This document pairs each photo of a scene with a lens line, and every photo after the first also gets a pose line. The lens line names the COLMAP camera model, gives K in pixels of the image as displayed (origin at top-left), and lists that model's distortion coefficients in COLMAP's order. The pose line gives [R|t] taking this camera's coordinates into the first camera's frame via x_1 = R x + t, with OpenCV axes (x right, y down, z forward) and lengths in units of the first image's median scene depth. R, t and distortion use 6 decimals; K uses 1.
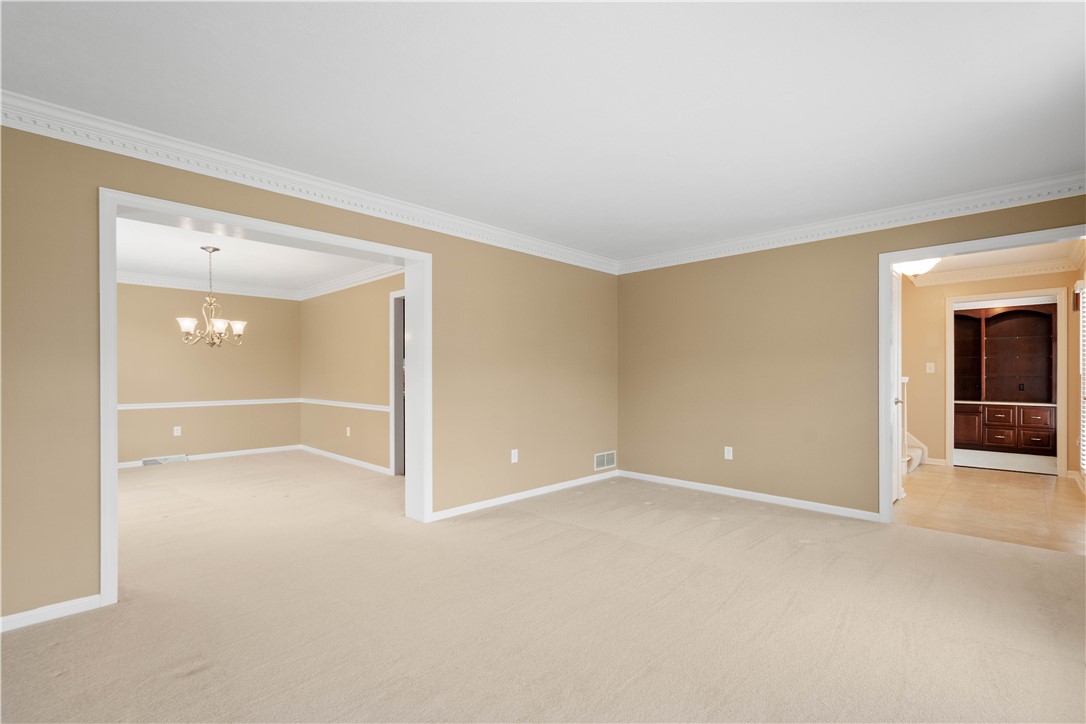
lens RADIAL K [[490.1, 0, 533.4], [0, 490.1, 374.5], [0, 0, 1]] dist [-0.000721, -0.000250]
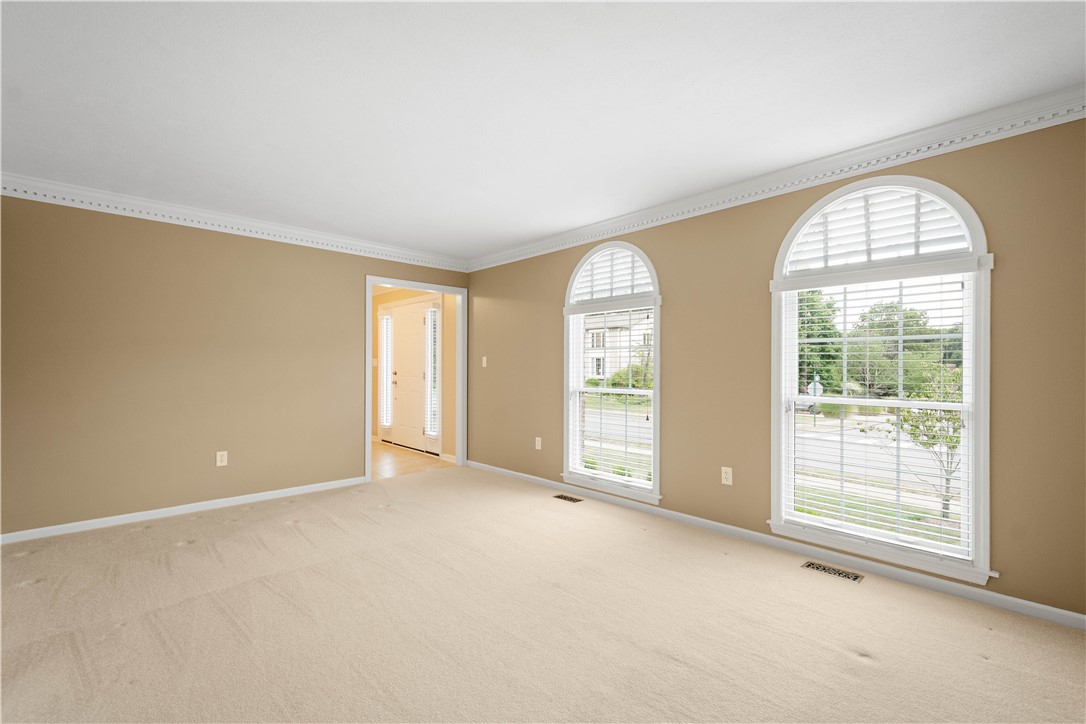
lens RADIAL K [[480.4, 0, 542.2], [0, 480.4, 376.1], [0, 0, 1]] dist [0.006224, -0.000114]
pose [[0.014423, -0.018358, 0.999727, -0.558841], [-0.001582, 0.999830, 0.018383, -0.005225], [-0.999895, -0.001847, 0.014392, 0.518743]]
